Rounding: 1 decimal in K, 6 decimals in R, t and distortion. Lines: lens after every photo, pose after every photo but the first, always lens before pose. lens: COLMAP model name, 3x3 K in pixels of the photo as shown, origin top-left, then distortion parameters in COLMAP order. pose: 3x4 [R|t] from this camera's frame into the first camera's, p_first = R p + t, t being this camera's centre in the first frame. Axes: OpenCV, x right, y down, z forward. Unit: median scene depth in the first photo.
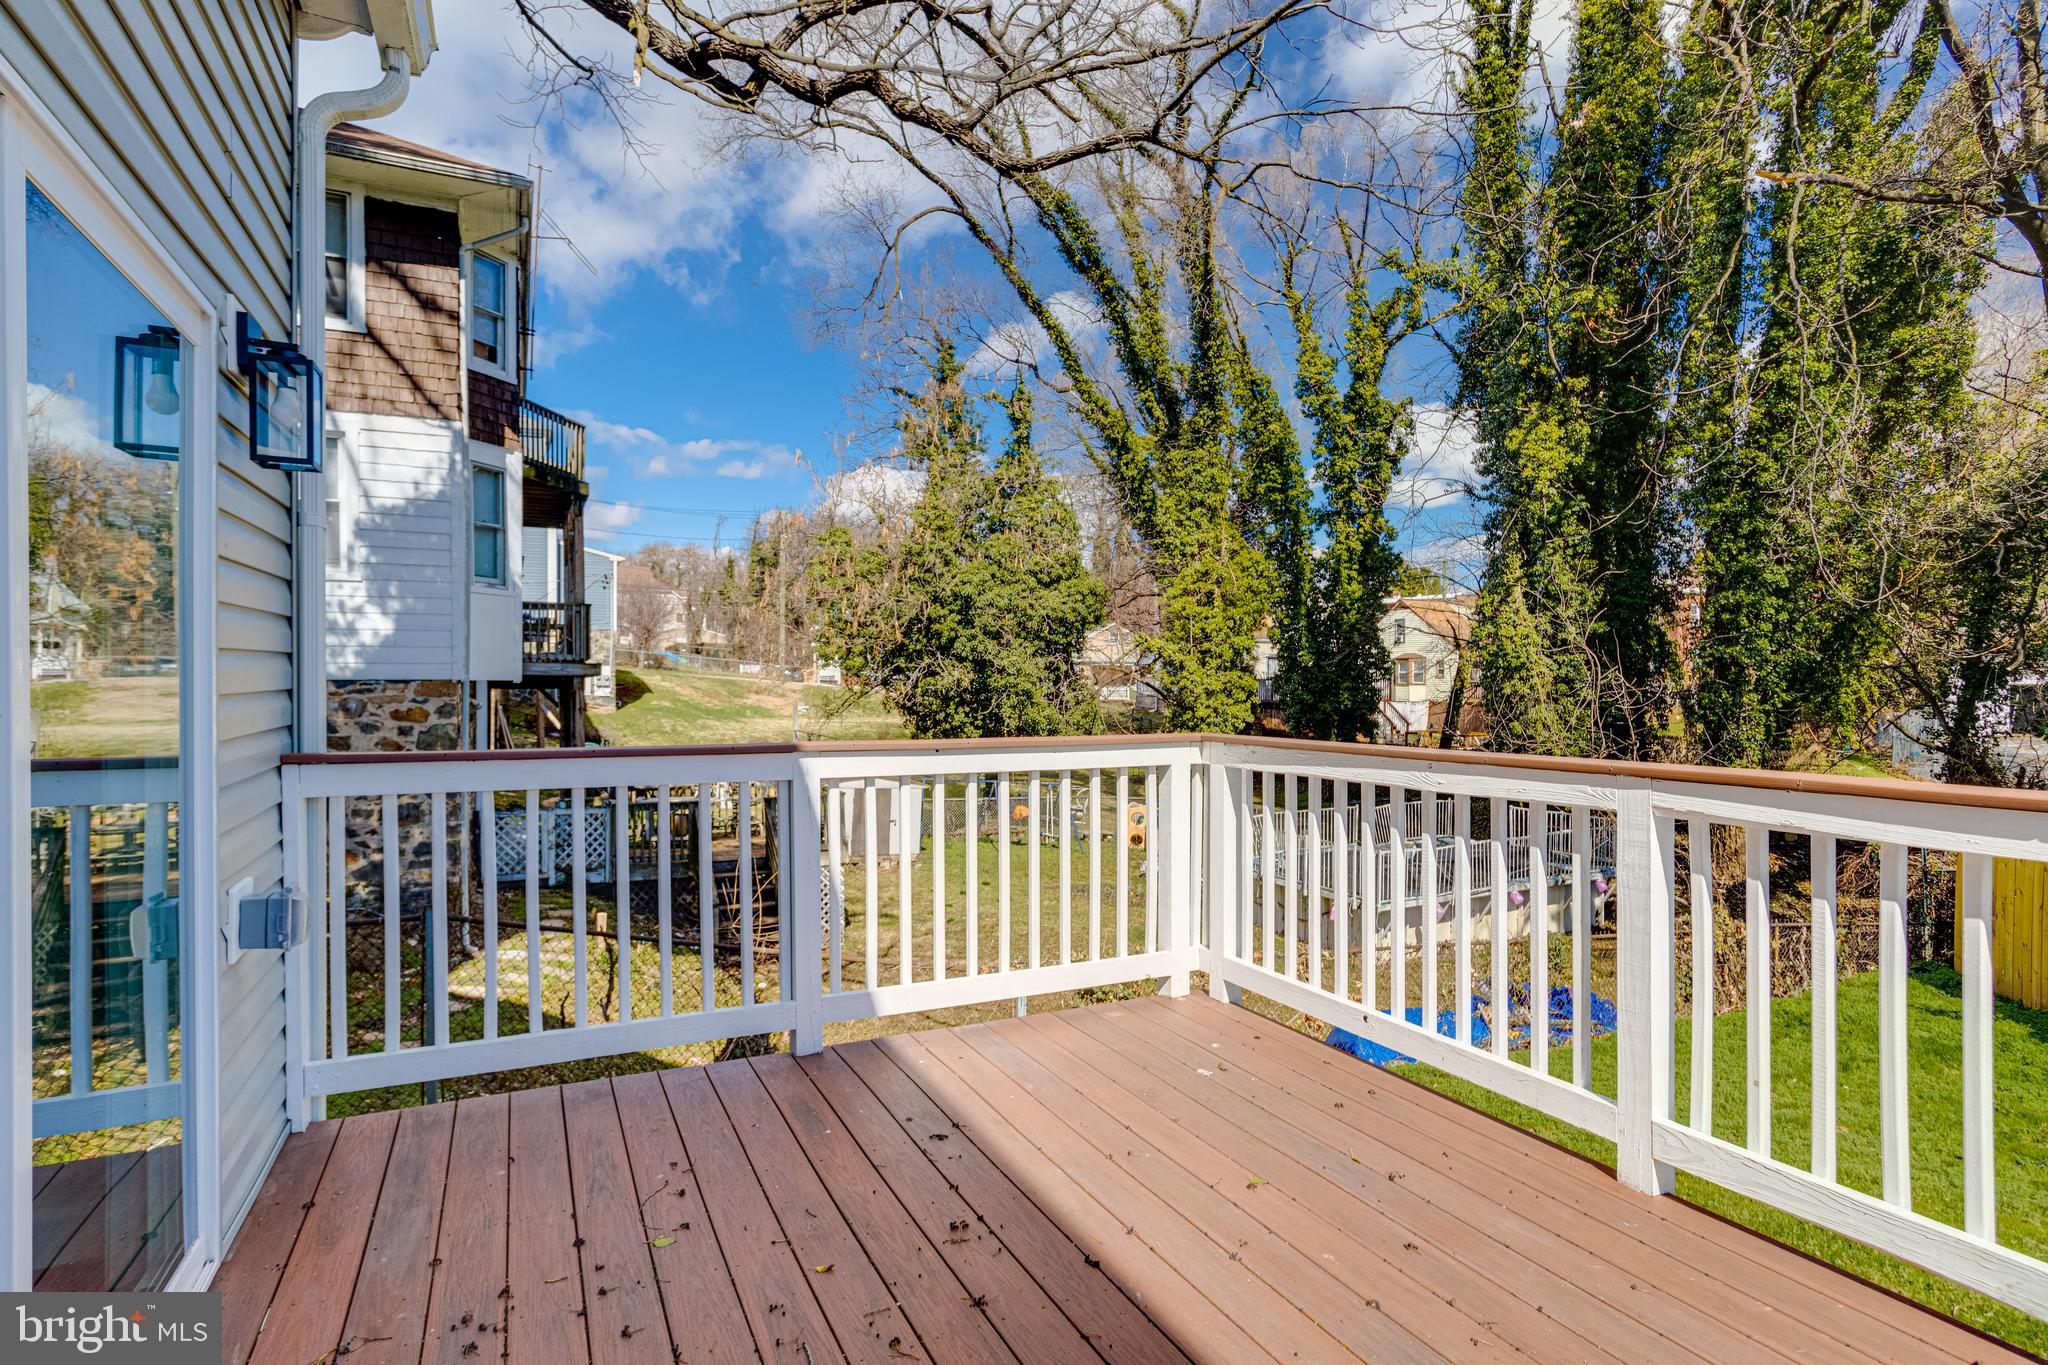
lens RADIAL K [[1049.1, 0, 1019.0], [0, 1049.1, 691.4], [0, 0, 1]] dist [-0.014255, 0.006061]
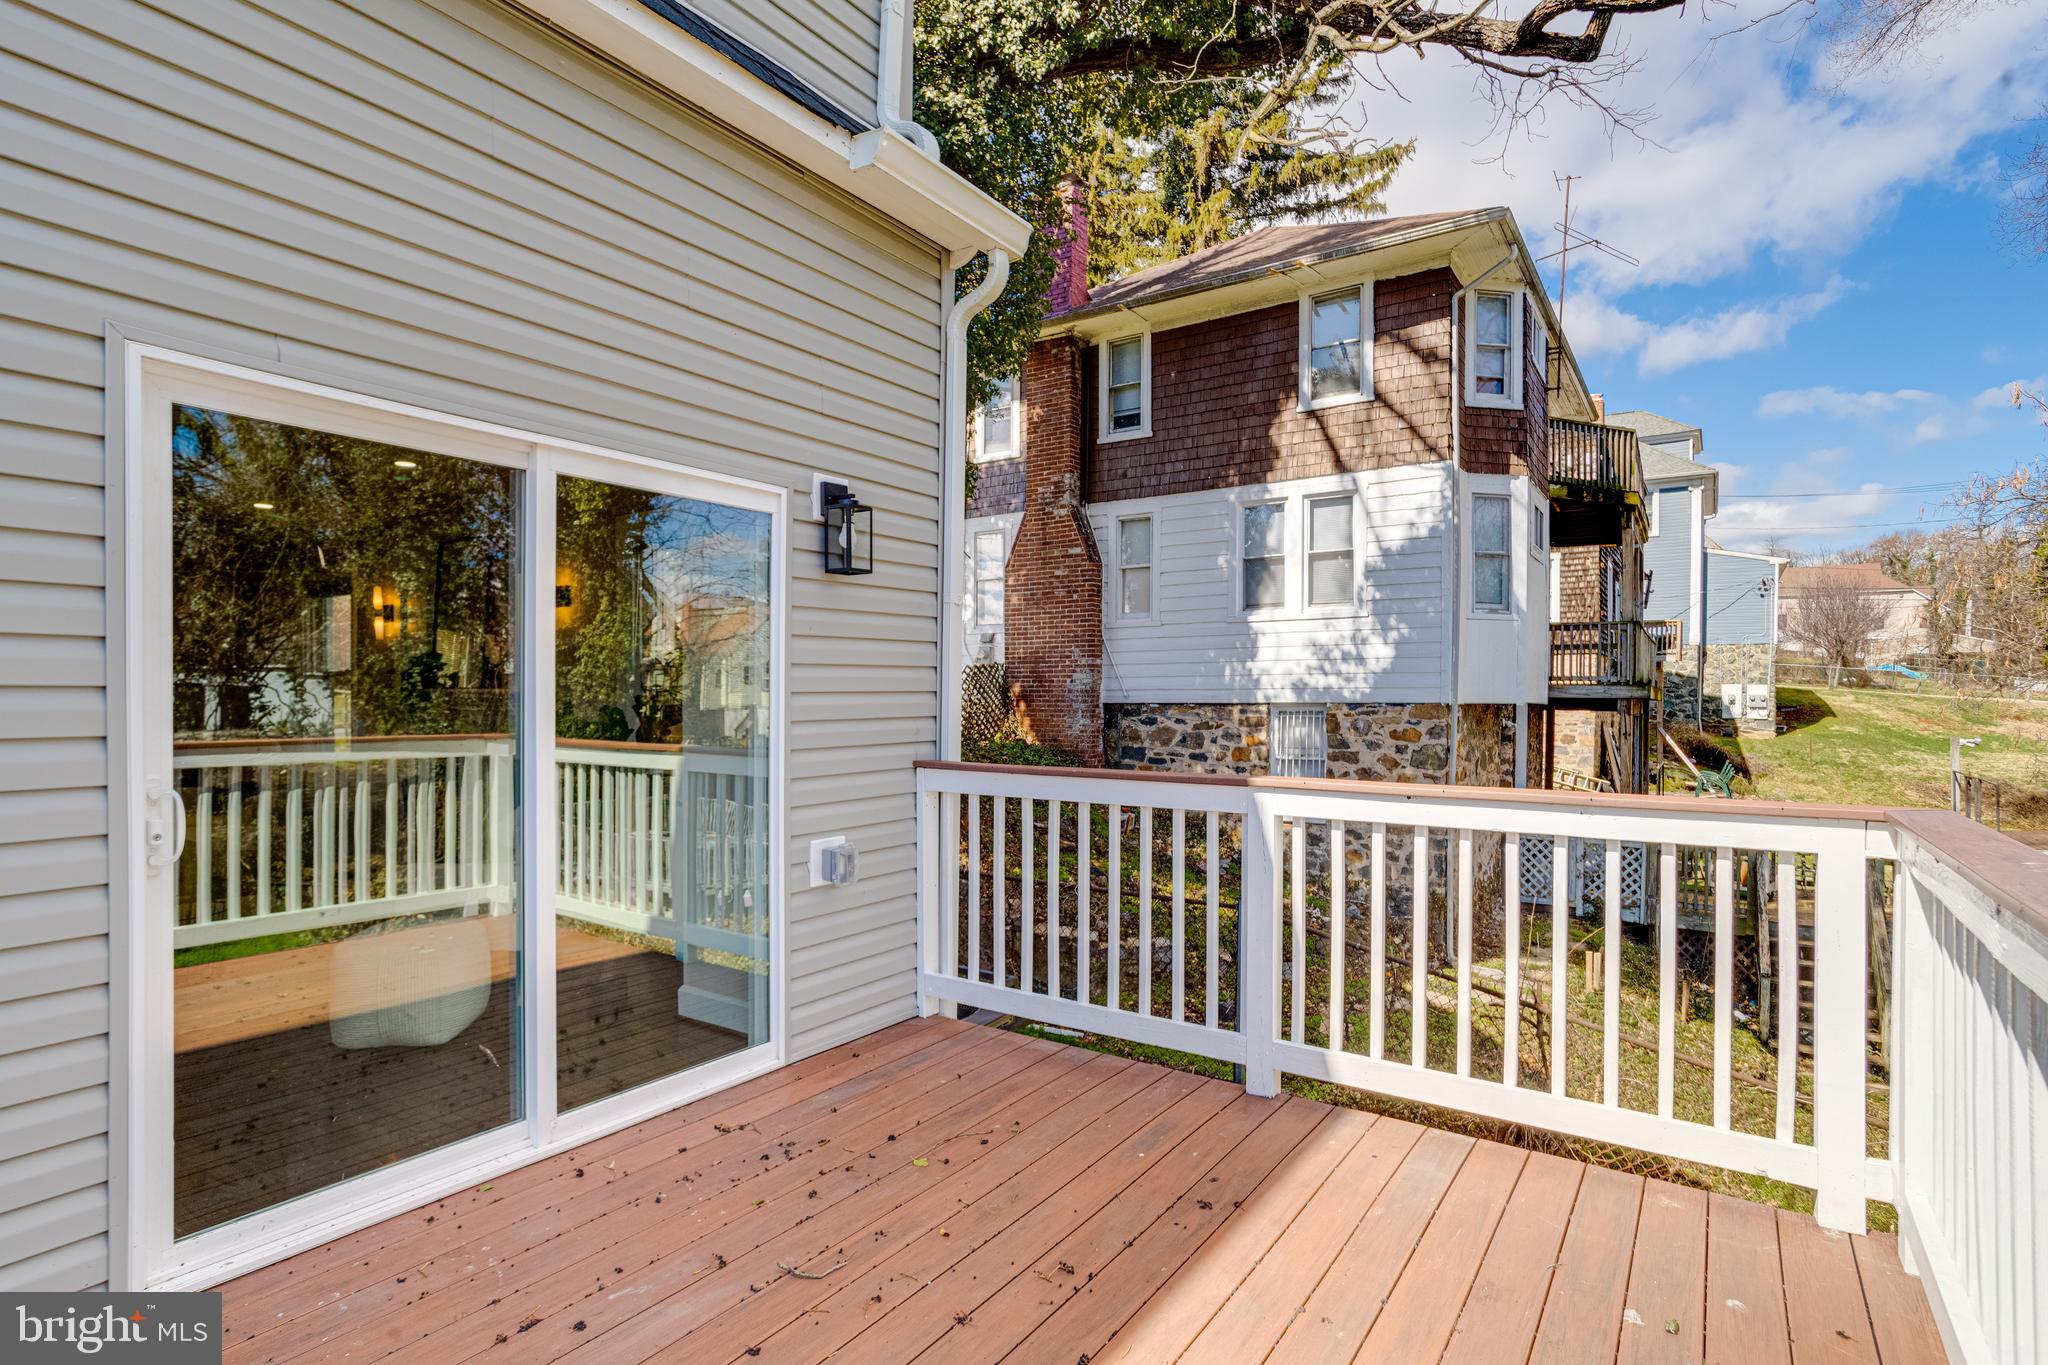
lens RADIAL K [[1049.1, 0, 1032.5], [0, 1049.1, 698.7], [0, 0, 1]] dist [-0.014255, 0.006061]
pose [[0.499013, 0.002336, -0.866592, 0.135770], [-0.011922, 0.999920, -0.004170, -0.004619], [0.866513, 0.012413, 0.499001, 0.081205]]
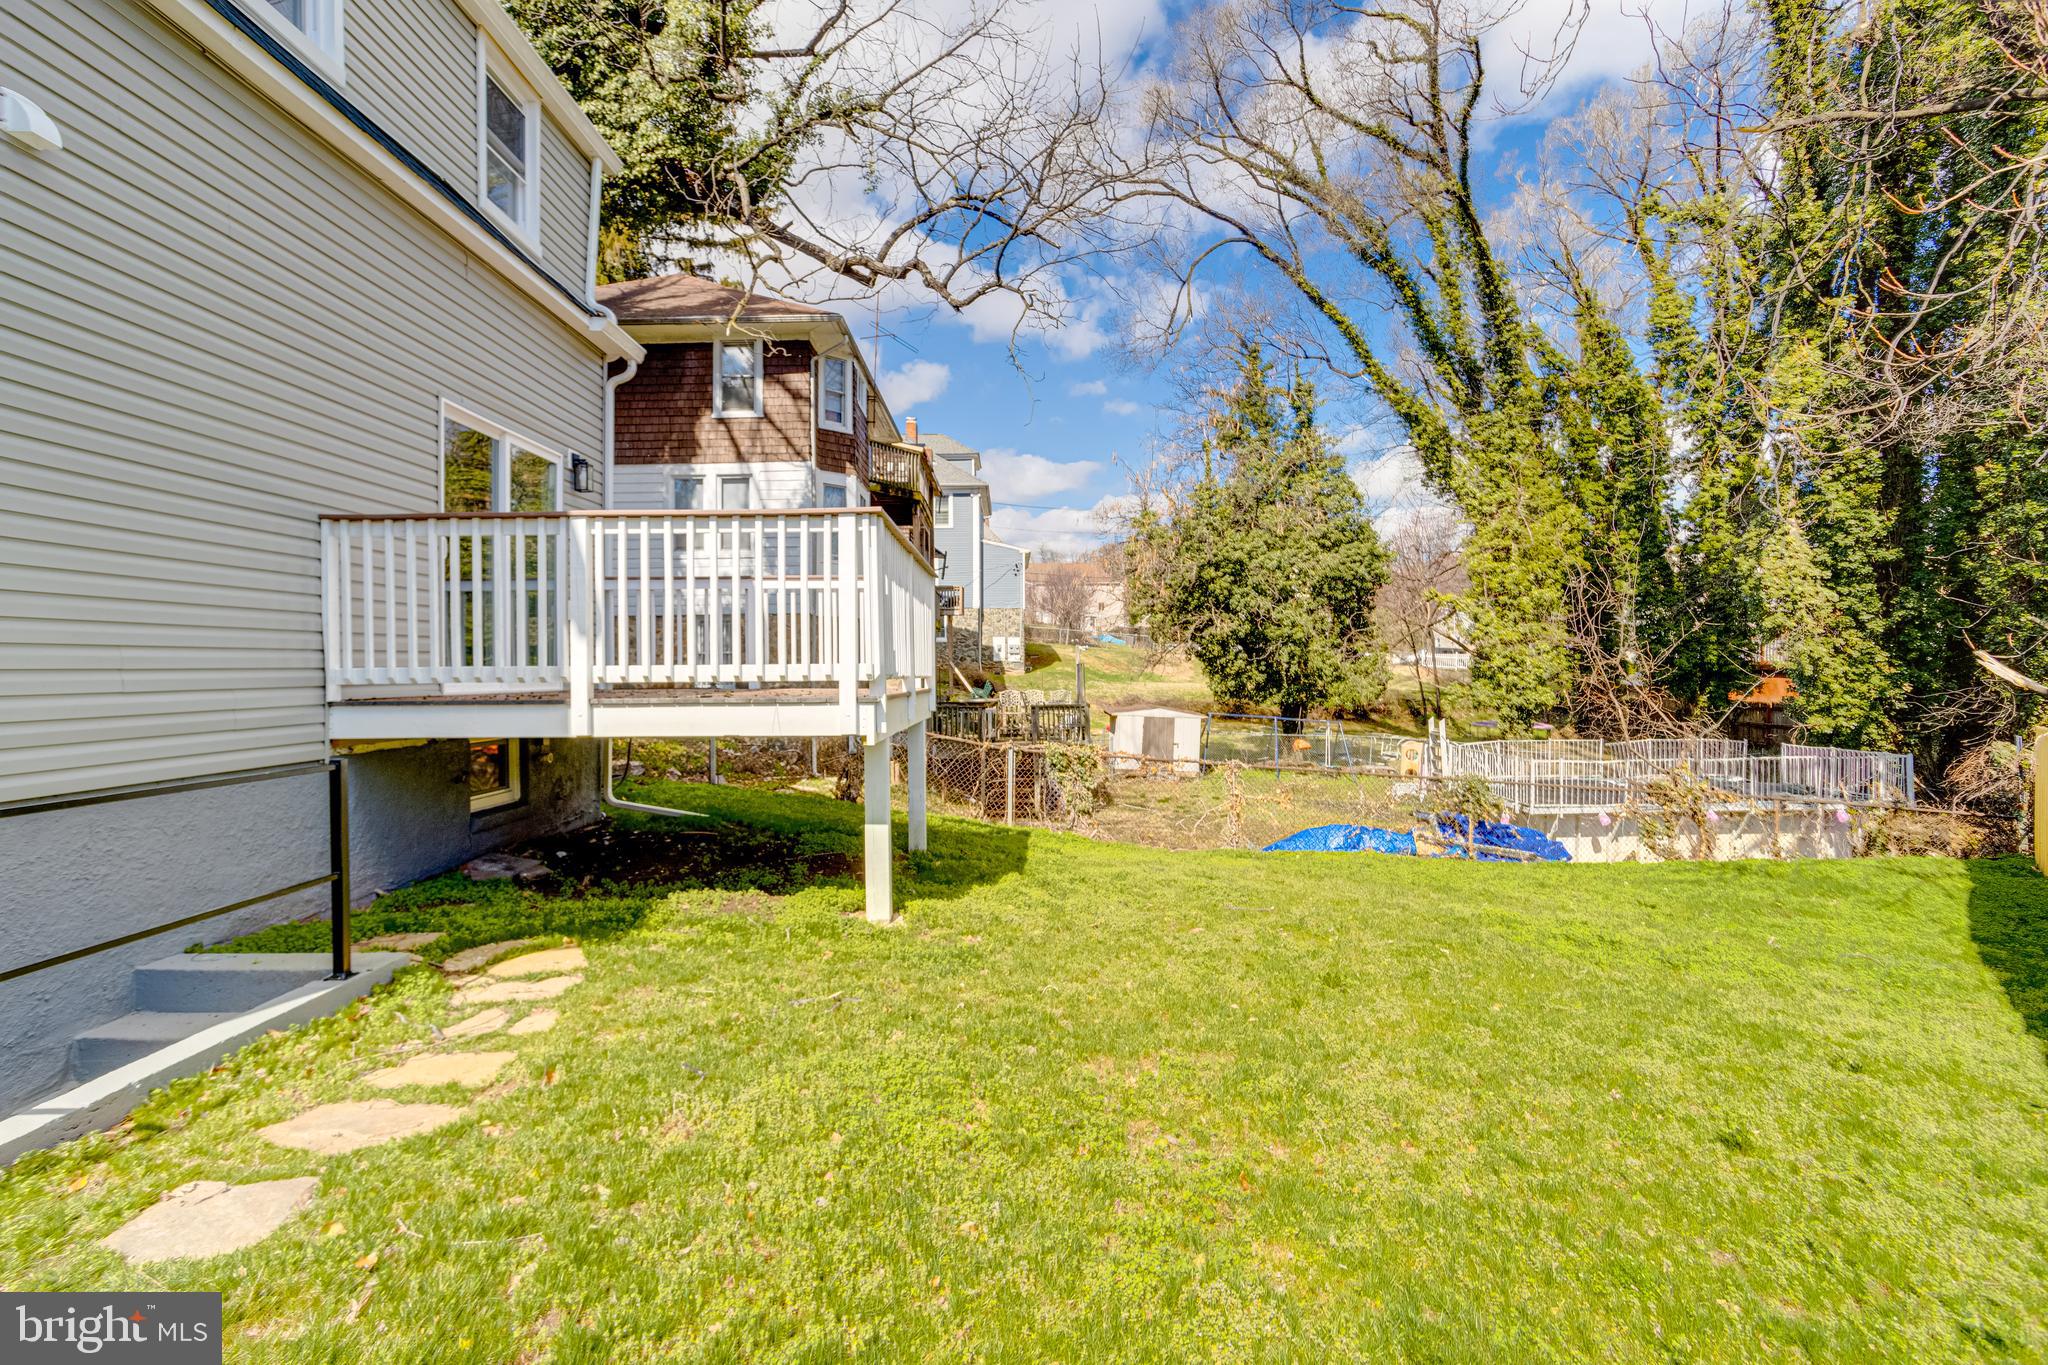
lens RADIAL K [[1049.1, 0, 1027.1], [0, 1049.1, 676.7], [0, 0, 1]] dist [-0.014255, 0.006061]
pose [[0.894333, -0.007231, -0.447344, 0.428523], [0.001700, 0.999917, -0.012764, 0.091867], [0.447399, 0.010654, 0.894271, -0.292031]]
